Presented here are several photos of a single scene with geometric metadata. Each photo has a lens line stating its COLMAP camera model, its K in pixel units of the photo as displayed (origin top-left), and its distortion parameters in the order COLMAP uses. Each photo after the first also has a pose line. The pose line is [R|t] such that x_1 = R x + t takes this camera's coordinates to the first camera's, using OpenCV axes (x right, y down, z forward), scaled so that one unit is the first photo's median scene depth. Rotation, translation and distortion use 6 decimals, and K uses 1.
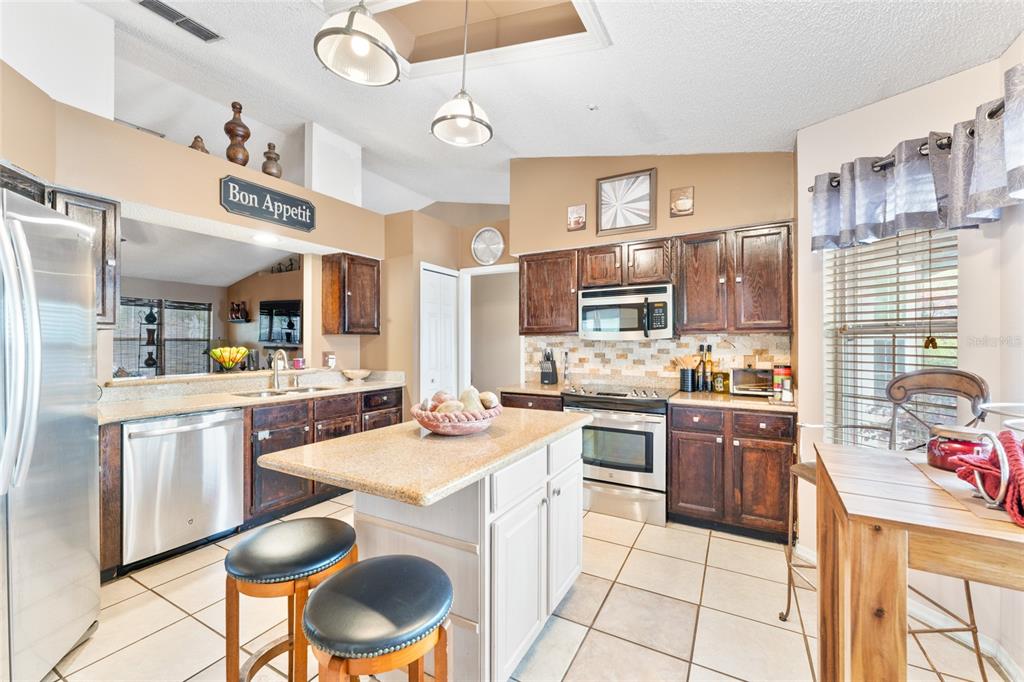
lens RADIAL K [[410.3, 0, 509.1], [0, 410.3, 338.2], [0, 0, 1]] dist [0.001317, 0.000146]
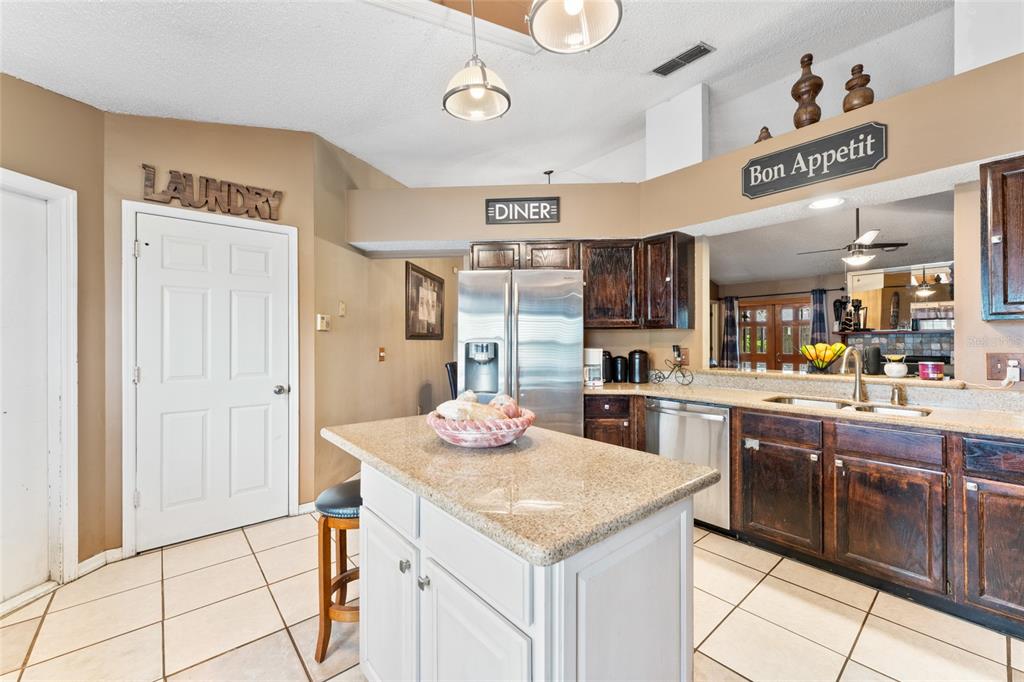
lens RADIAL K [[410.3, 0, 509.1], [0, 410.3, 338.2], [0, 0, 1]] dist [0.001317, 0.000146]
pose [[-0.345760, -0.004968, -0.938310, 0.360447], [0.013804, 0.999851, -0.010381, 0.012307], [0.938222, -0.016542, -0.345639, 0.740988]]
